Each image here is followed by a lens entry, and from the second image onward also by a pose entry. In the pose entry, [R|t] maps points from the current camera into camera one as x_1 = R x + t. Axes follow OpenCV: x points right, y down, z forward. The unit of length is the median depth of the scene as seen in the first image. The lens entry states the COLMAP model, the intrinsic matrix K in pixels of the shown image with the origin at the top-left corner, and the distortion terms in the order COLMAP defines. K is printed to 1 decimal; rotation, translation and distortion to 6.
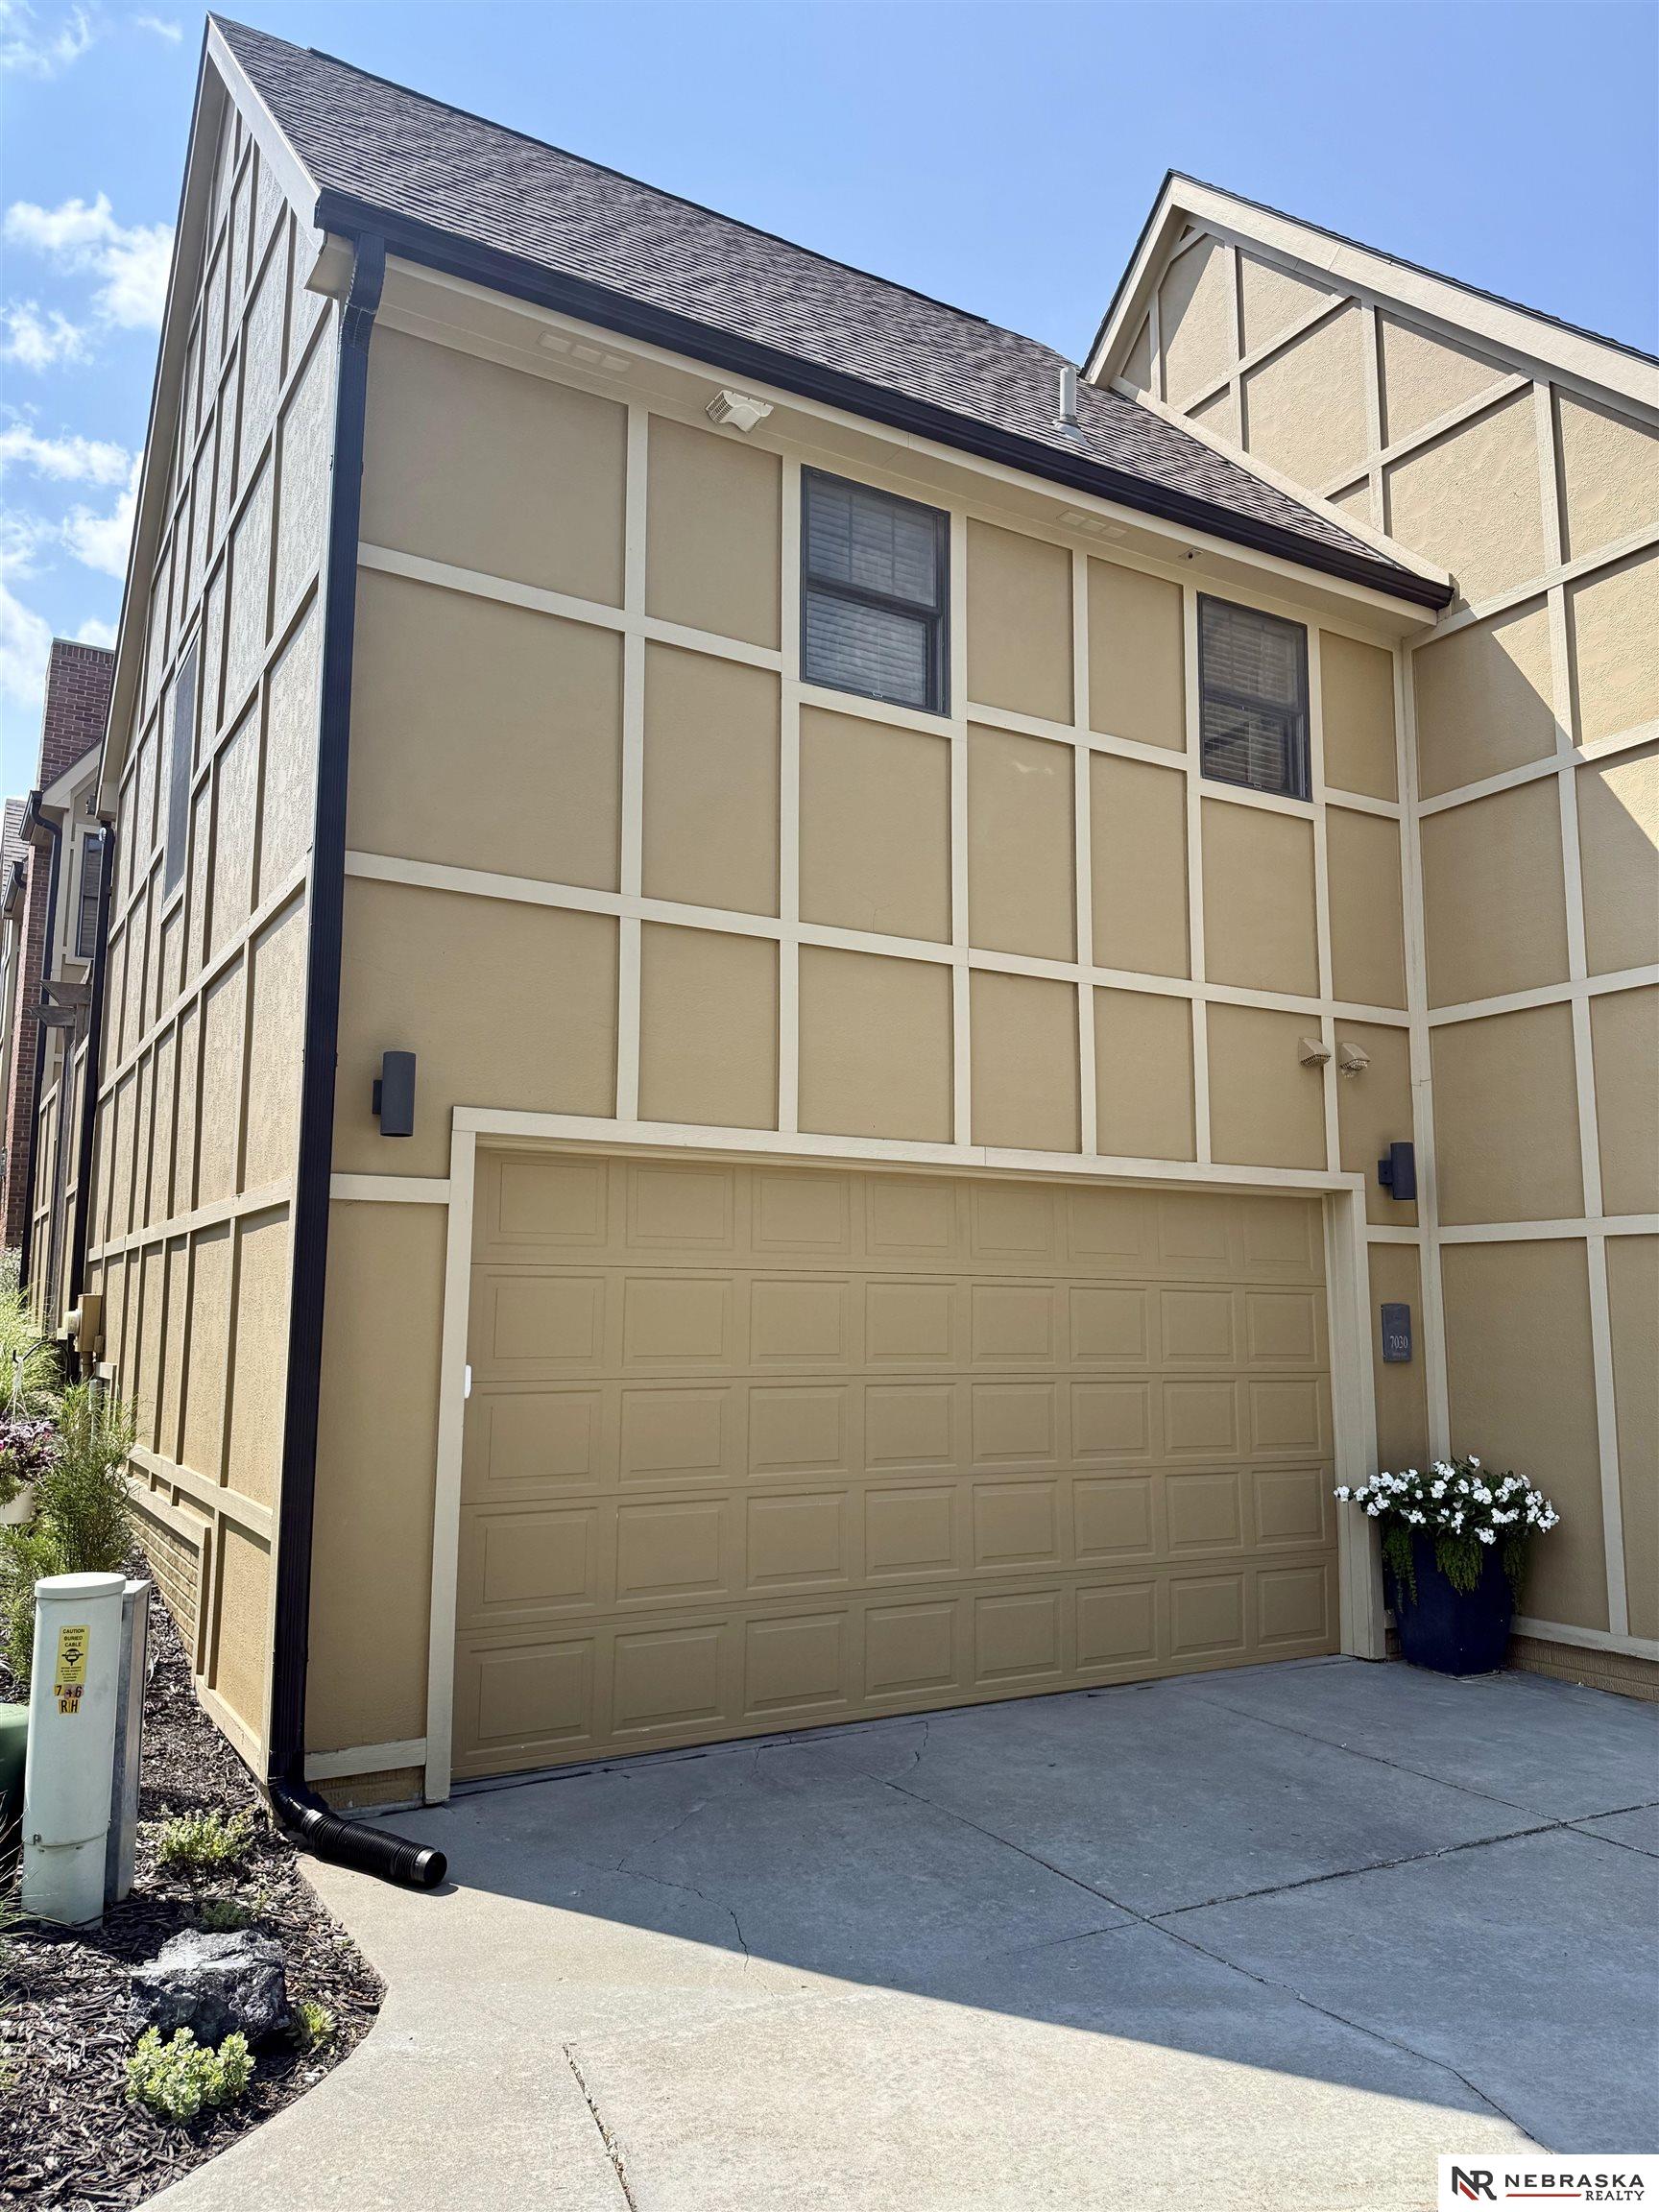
lens RADIAL K [[1572.7, 0, 835.1], [0, 1572.7, 1097.6], [0, 0, 1]] dist [0.043700, -0.053335]
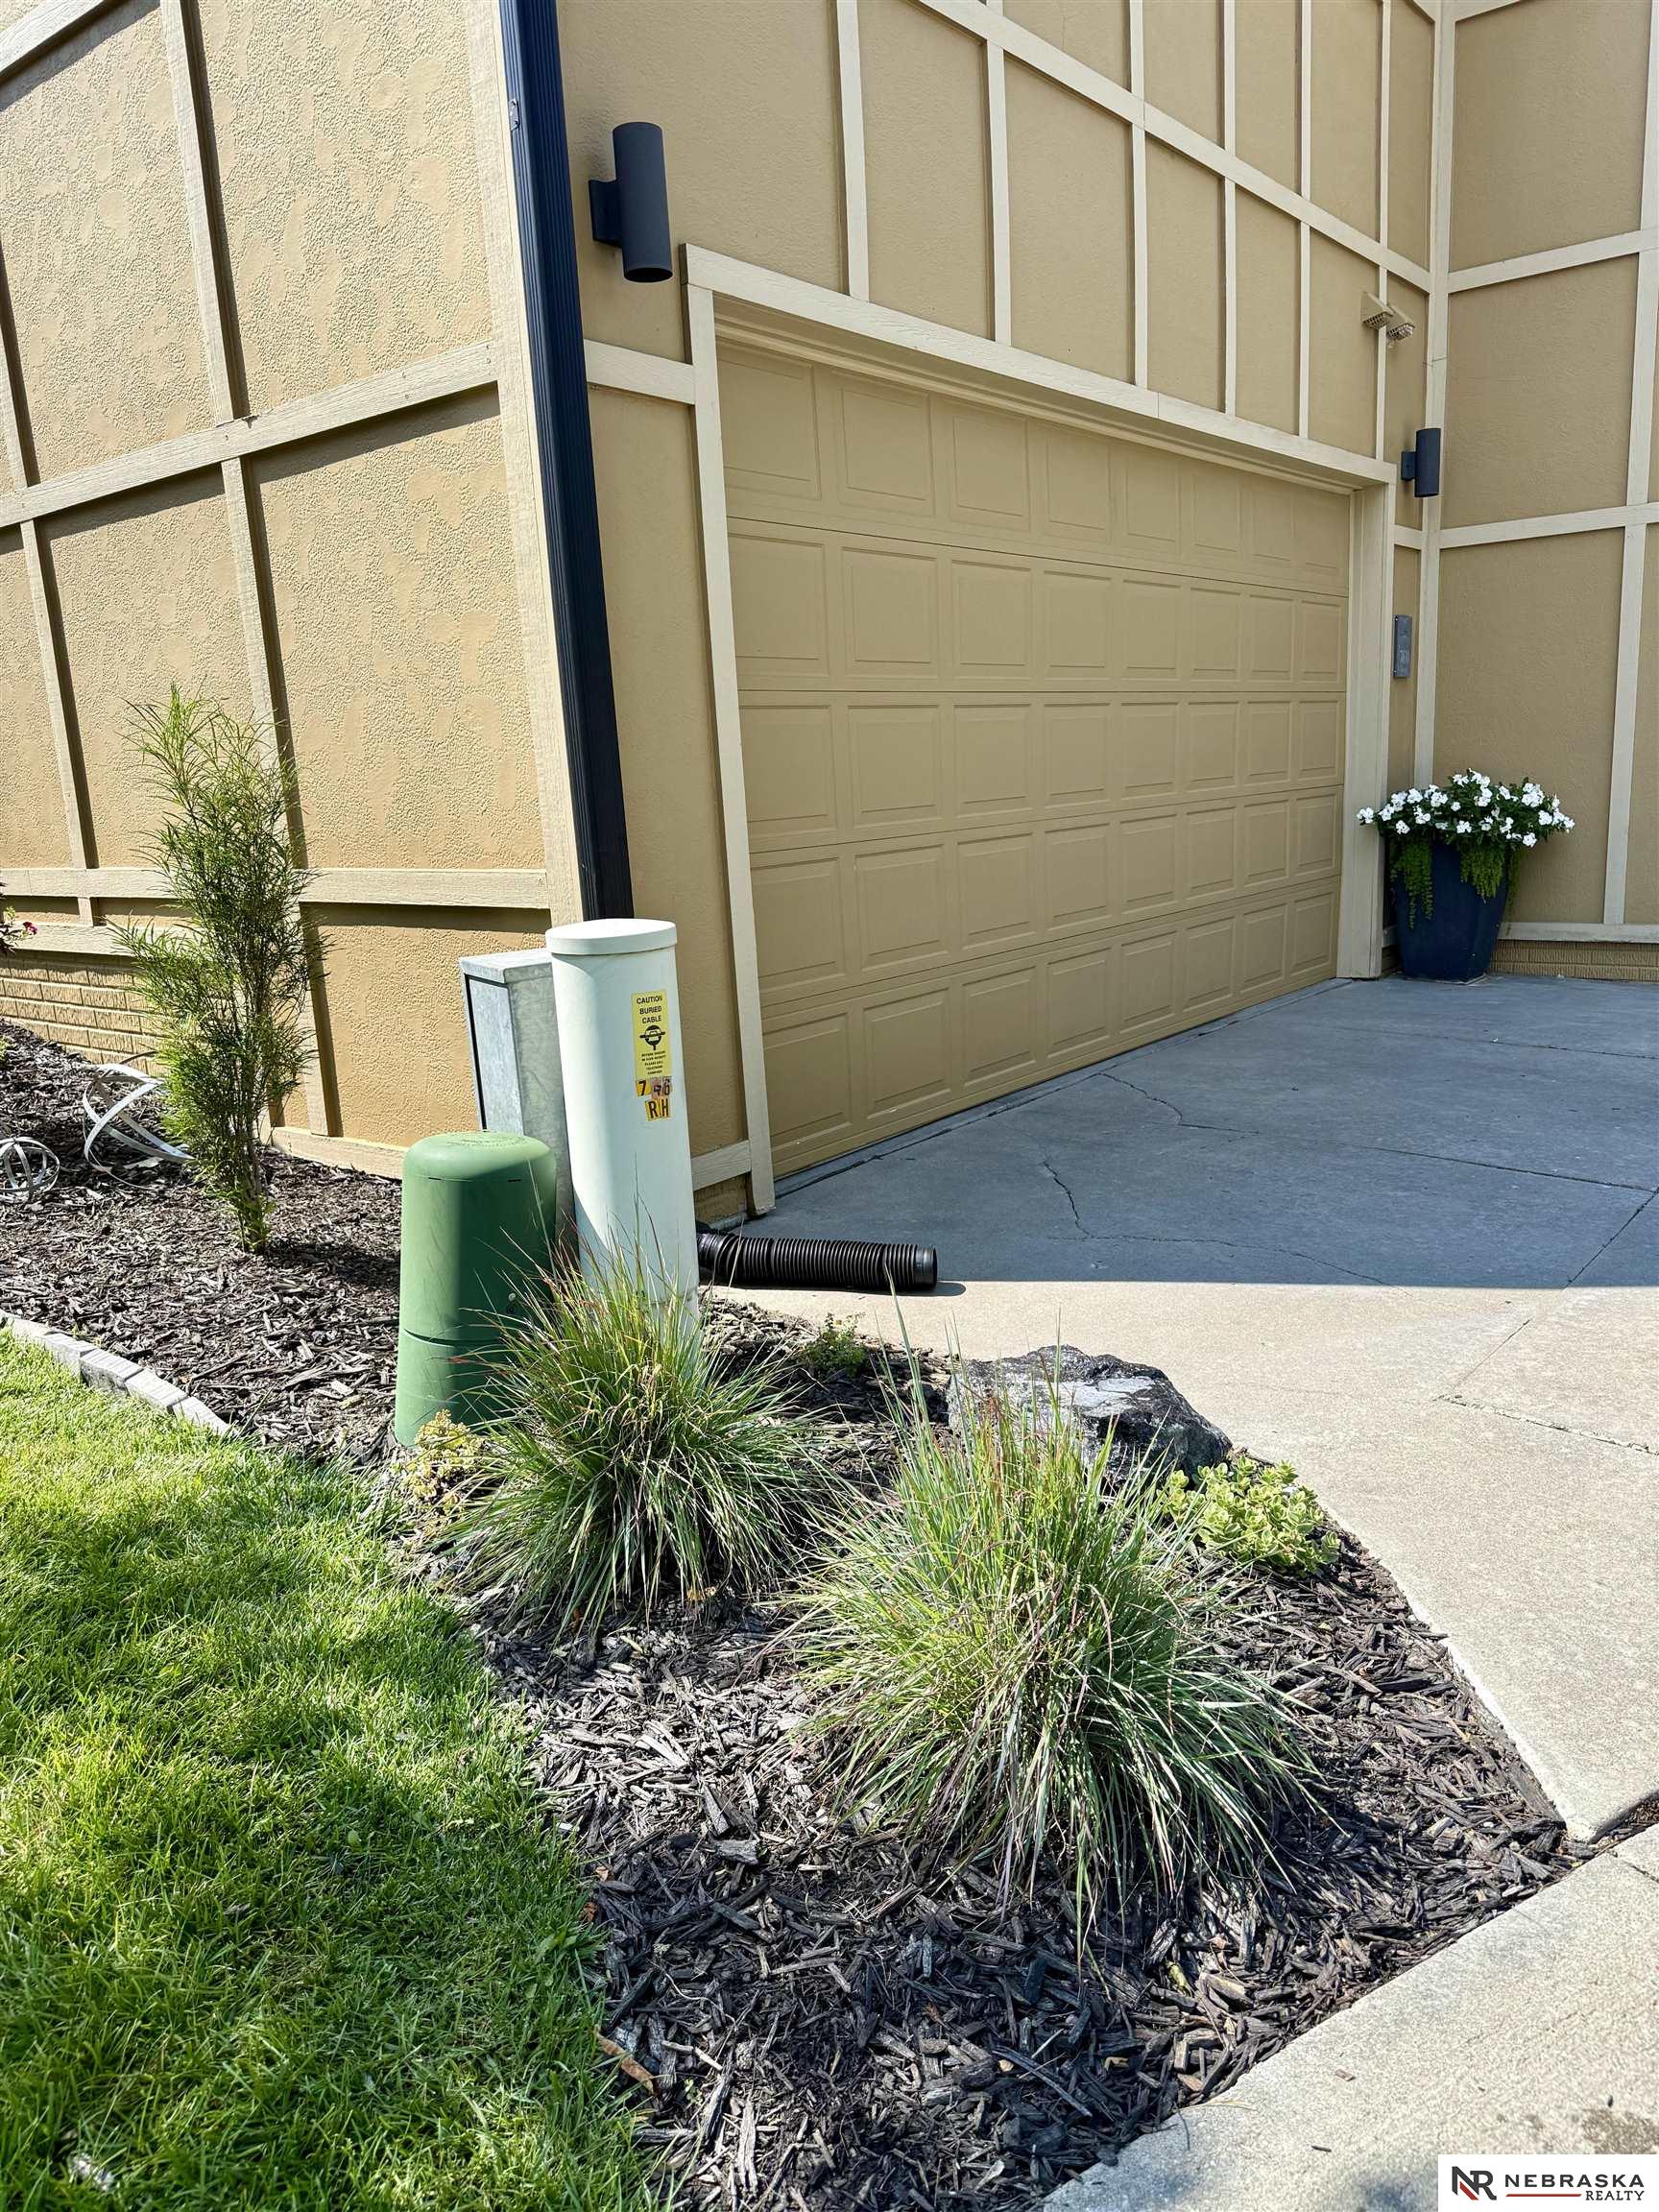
lens RADIAL K [[1572.7, 0, 831.3], [0, 1572.7, 1119.2], [0, 0, 1]] dist [0.043700, -0.053335]
pose [[0.935041, -0.130917, 0.329484, -0.355208], [0.007667, 0.936576, 0.350380, 0.089142], [-0.354458, -0.325093, 0.876741, 0.224154]]
